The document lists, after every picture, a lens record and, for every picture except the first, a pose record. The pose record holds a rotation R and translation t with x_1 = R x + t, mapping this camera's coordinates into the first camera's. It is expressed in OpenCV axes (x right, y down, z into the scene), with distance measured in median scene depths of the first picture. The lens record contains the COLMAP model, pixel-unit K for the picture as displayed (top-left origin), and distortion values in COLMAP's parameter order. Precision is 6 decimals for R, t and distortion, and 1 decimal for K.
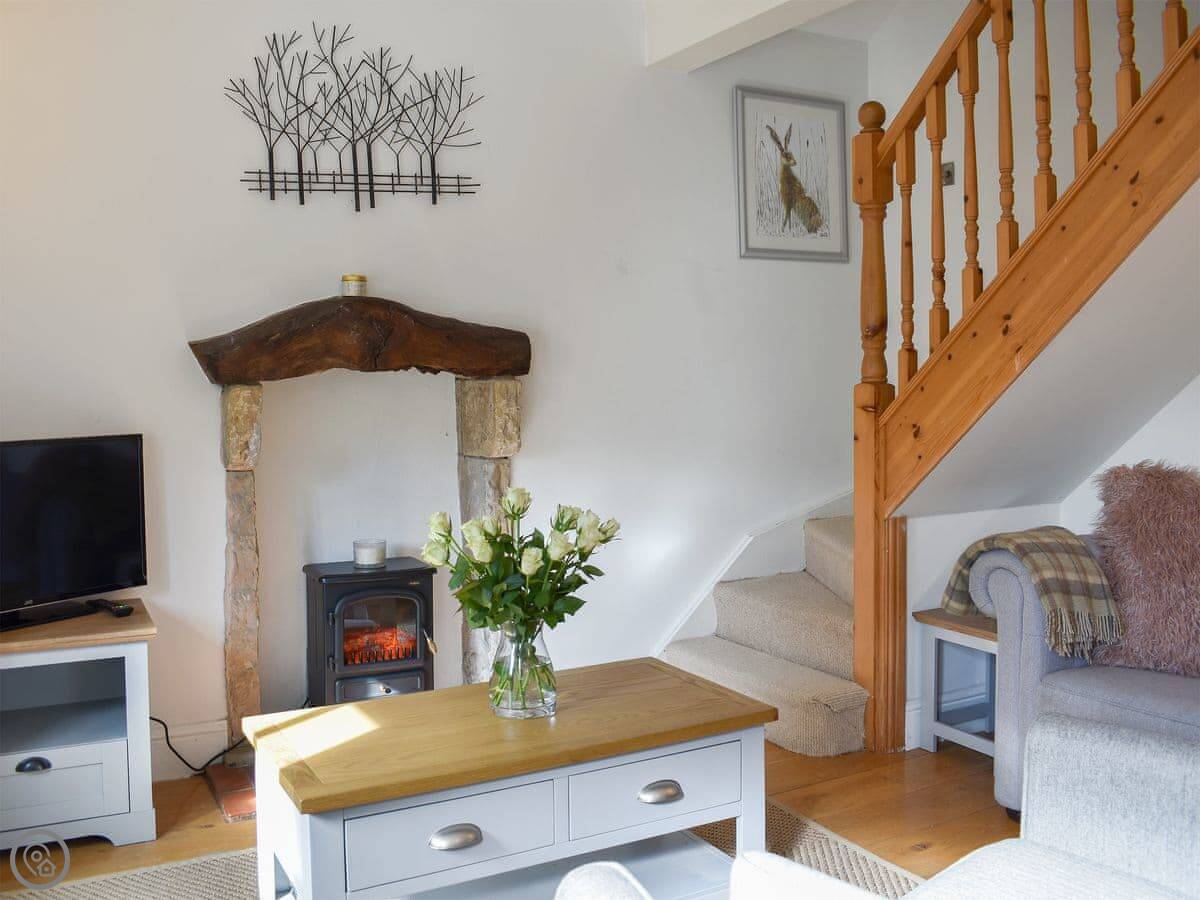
lens RADIAL K [[1096.2, 0, 597.8], [0, 1096.2, 411.6], [0, 0, 1]] dist [-0.084274, -0.000250]
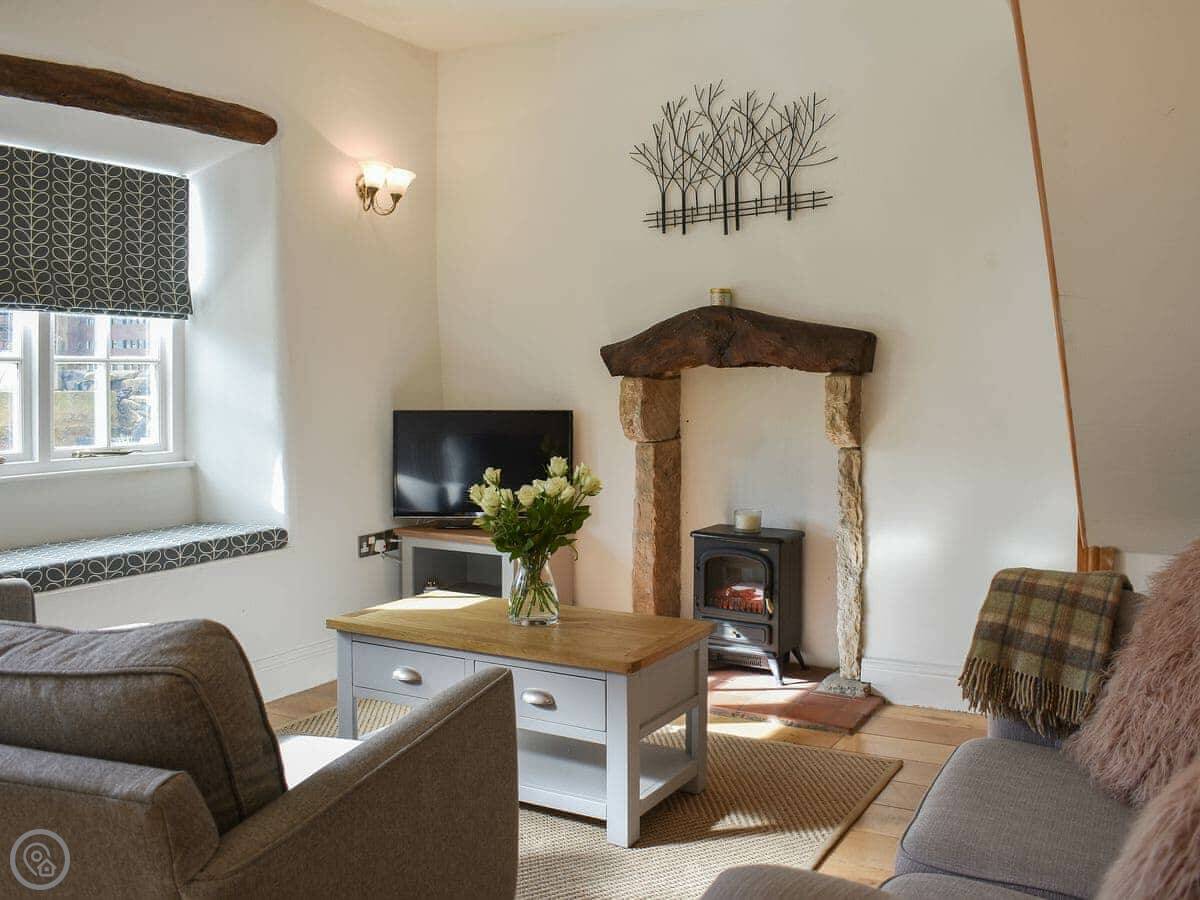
lens RADIAL K [[1096.2, 0, 597.8], [0, 1096.2, 411.6], [0, 0, 1]] dist [-0.084274, -0.000250]
pose [[0.535778, 0.045269, -0.843144, 0.734769], [-0.028069, 0.998965, 0.035799, -0.027392], [0.843892, 0.004486, 0.536494, 0.231704]]
